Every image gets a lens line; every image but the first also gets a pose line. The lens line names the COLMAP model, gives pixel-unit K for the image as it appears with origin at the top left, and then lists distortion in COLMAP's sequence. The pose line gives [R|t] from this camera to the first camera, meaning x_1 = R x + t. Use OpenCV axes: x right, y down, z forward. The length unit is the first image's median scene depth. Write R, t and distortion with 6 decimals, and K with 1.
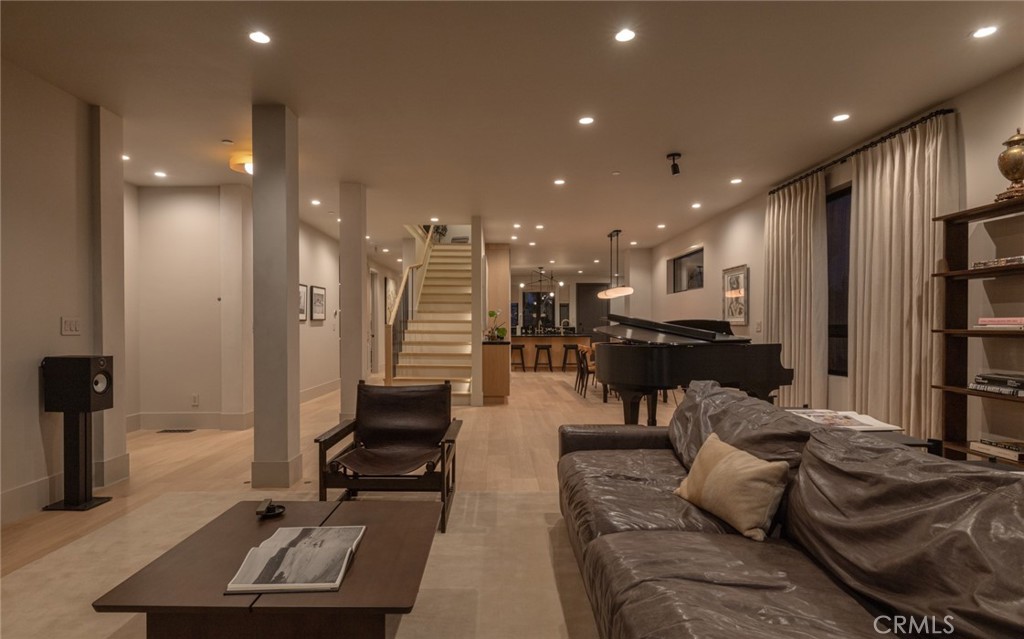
lens RADIAL K [[528.3, 0, 512.0], [0, 528.3, 319.5], [0, 0, 1]] dist [-0.000510, -0.000105]
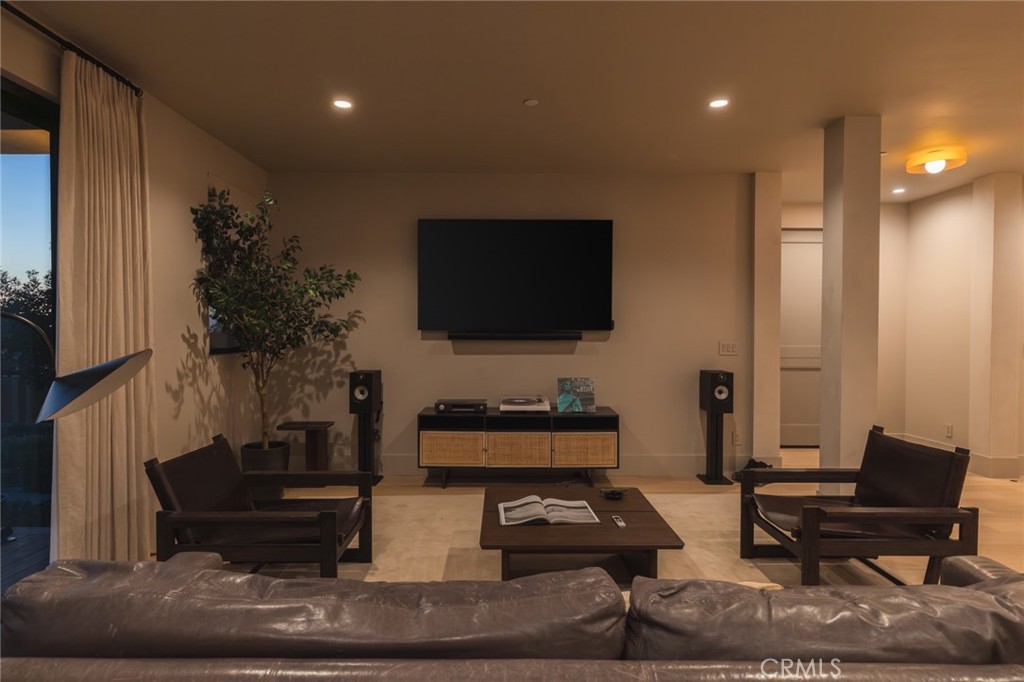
lens RADIAL K [[577.8, 0, 512.0], [0, 577.8, 341.0], [0, 0, 1]] dist [-0.001304, -0.000419]
pose [[-0.025753, 0.017278, -0.999519, 0.649540], [0.011913, 0.999785, 0.016975, -0.039496], [0.999597, -0.011470, -0.025953, 0.492319]]
